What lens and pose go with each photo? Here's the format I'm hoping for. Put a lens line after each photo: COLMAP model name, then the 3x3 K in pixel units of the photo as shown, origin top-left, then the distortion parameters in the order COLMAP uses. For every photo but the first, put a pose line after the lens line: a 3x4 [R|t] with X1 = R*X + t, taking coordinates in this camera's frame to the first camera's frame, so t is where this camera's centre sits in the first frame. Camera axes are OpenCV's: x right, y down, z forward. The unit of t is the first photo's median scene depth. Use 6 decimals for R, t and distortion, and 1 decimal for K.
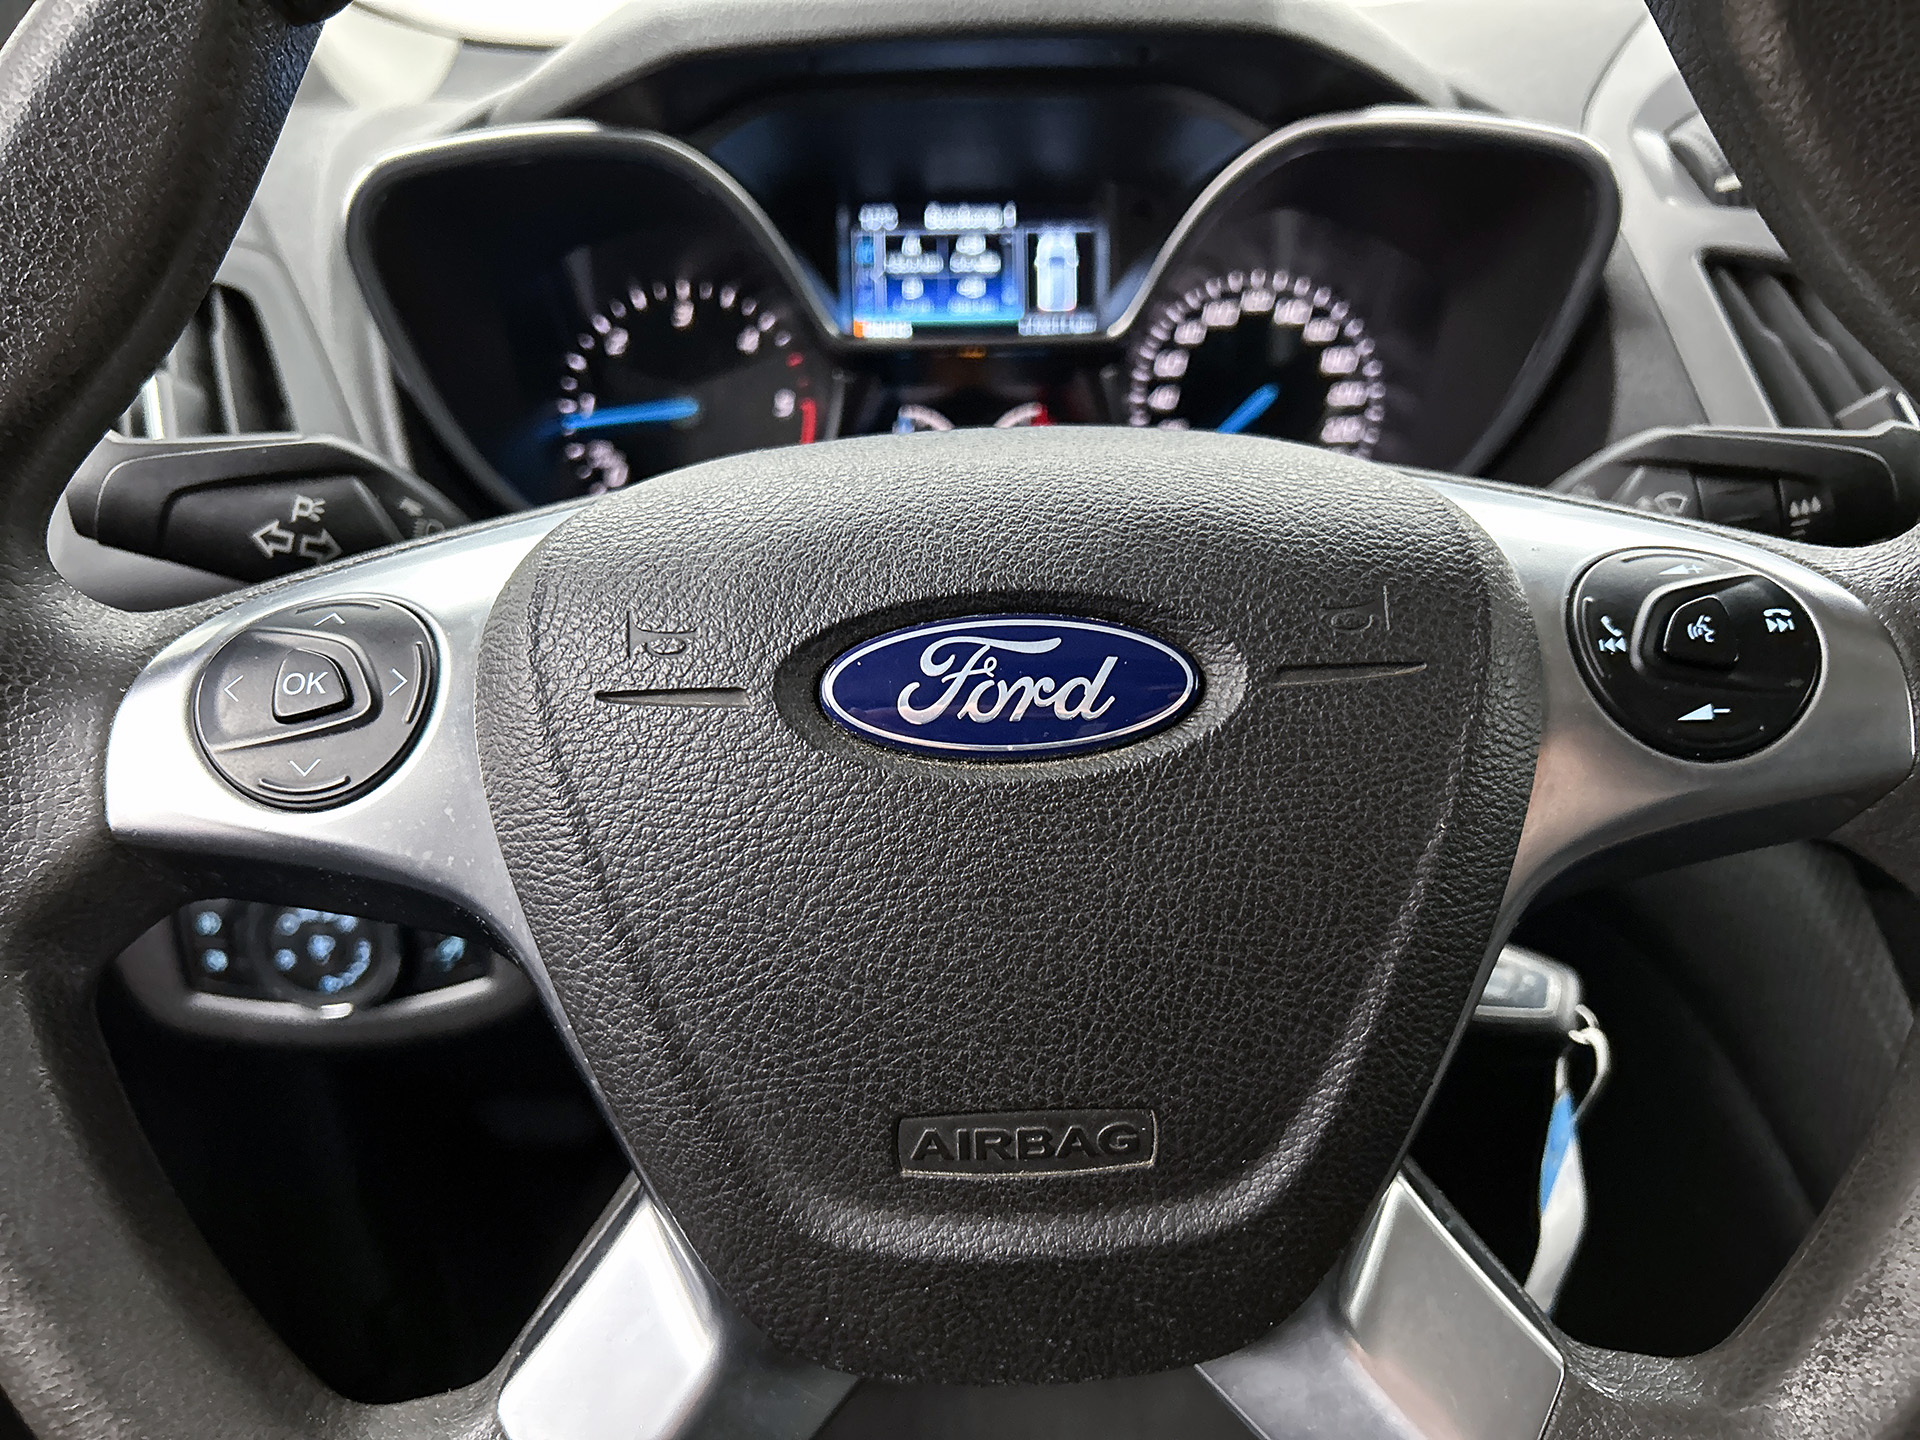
lens RADIAL K [[1490.2, 0, 959.4], [0, 1490.2, 686.6], [0, 0, 1]] dist [-0.004734, -0.006193]
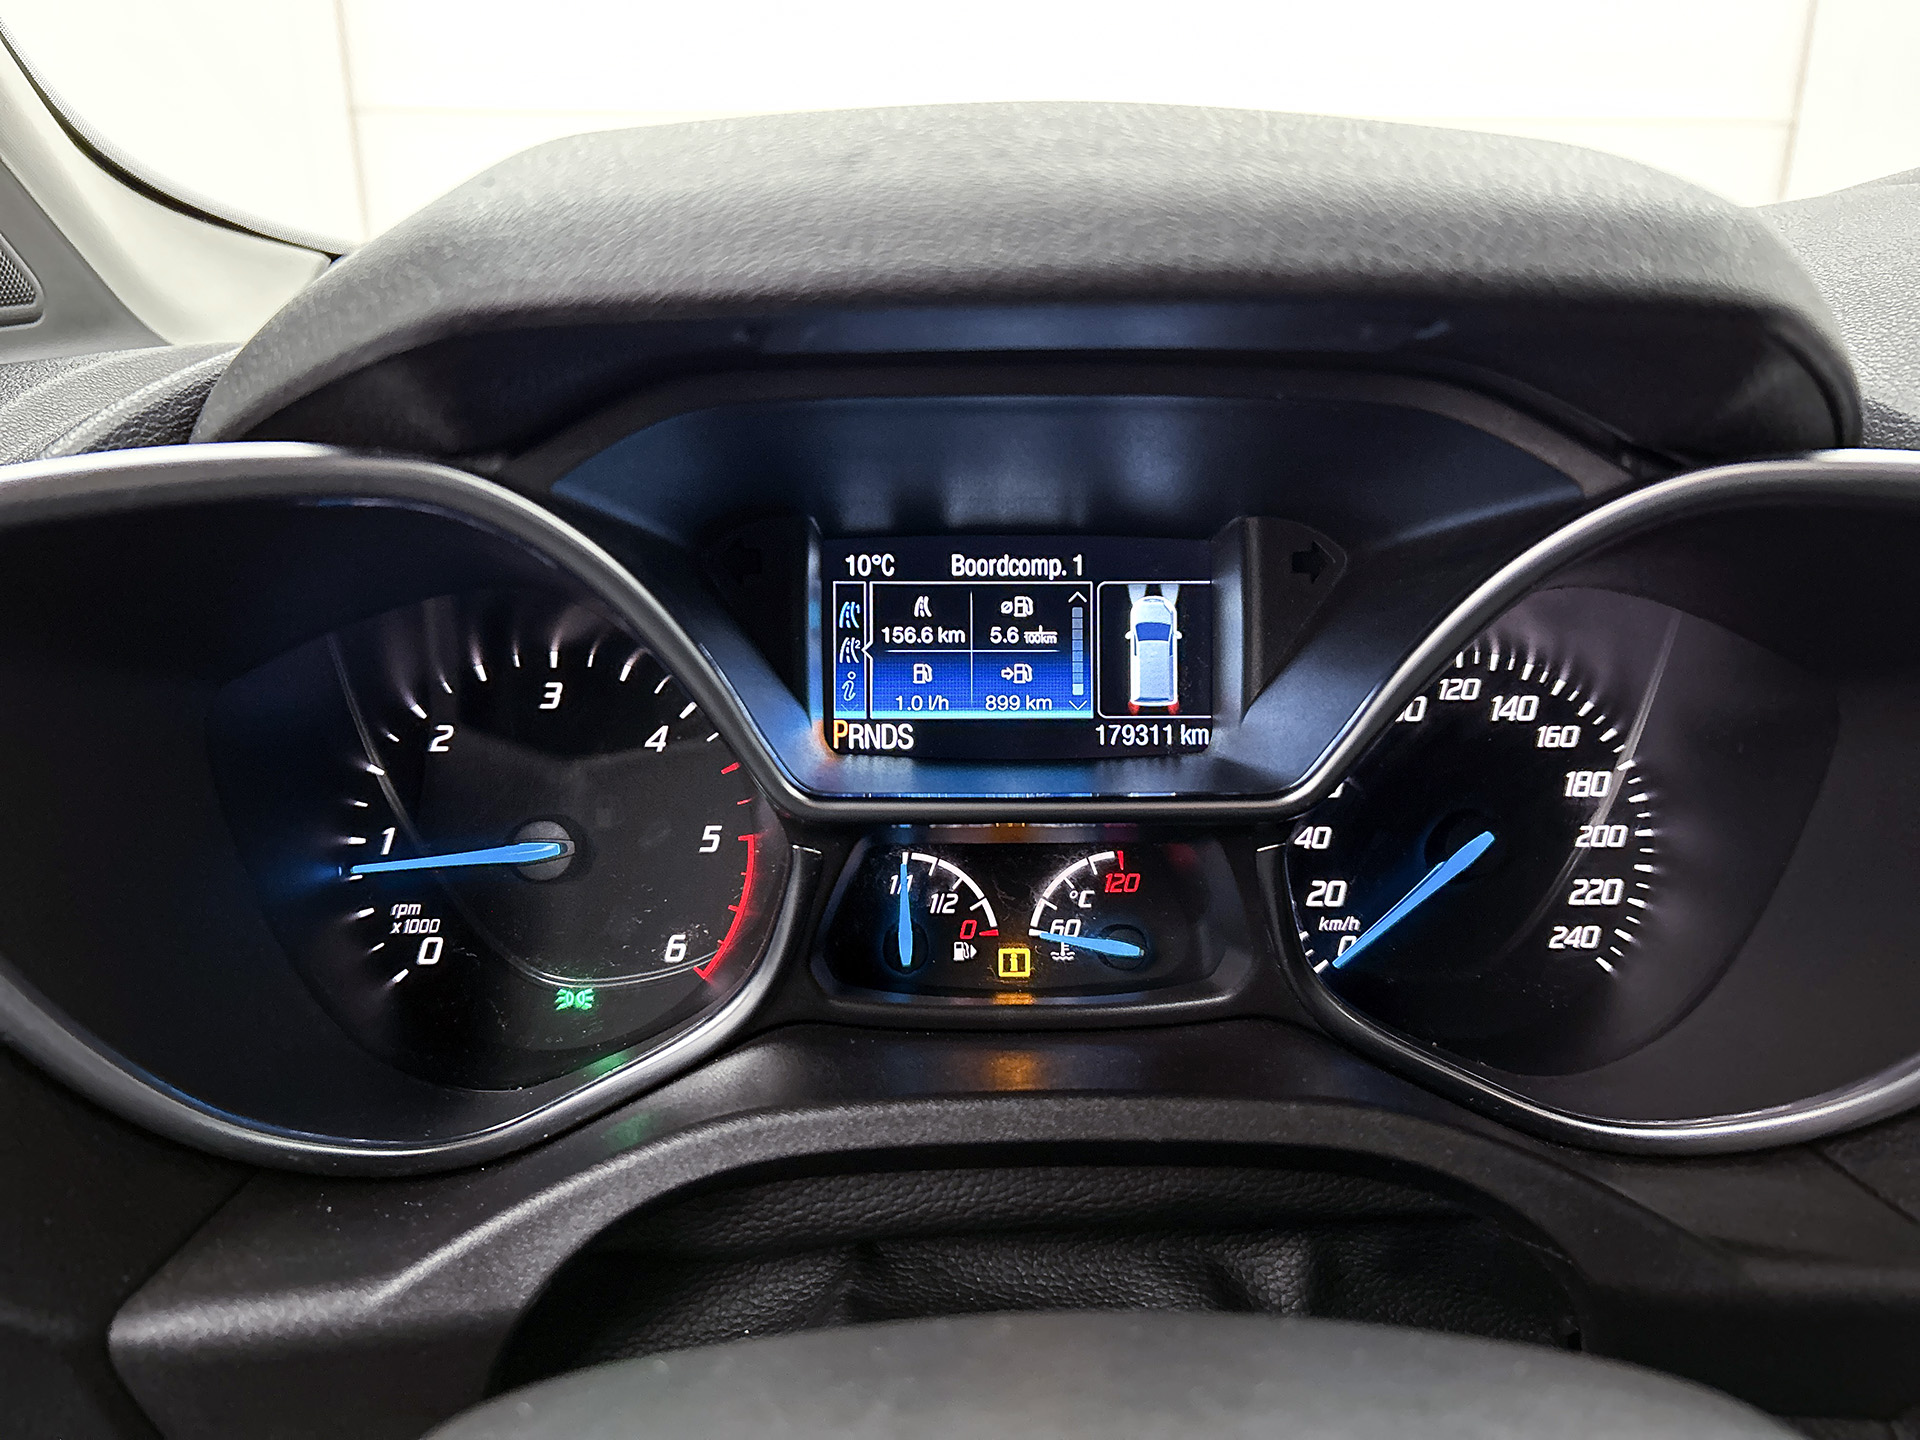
lens RADIAL K [[1441.7, 0, 968.3], [0, 1441.7, 715.8], [0, 0, 1]] dist [0.081542, -0.164826]
pose [[0.999212, 0.015649, 0.036490, -0.040535], [-0.011685, 0.994255, -0.106398, -0.221275], [-0.037945, 0.105887, 0.993654, 0.485283]]
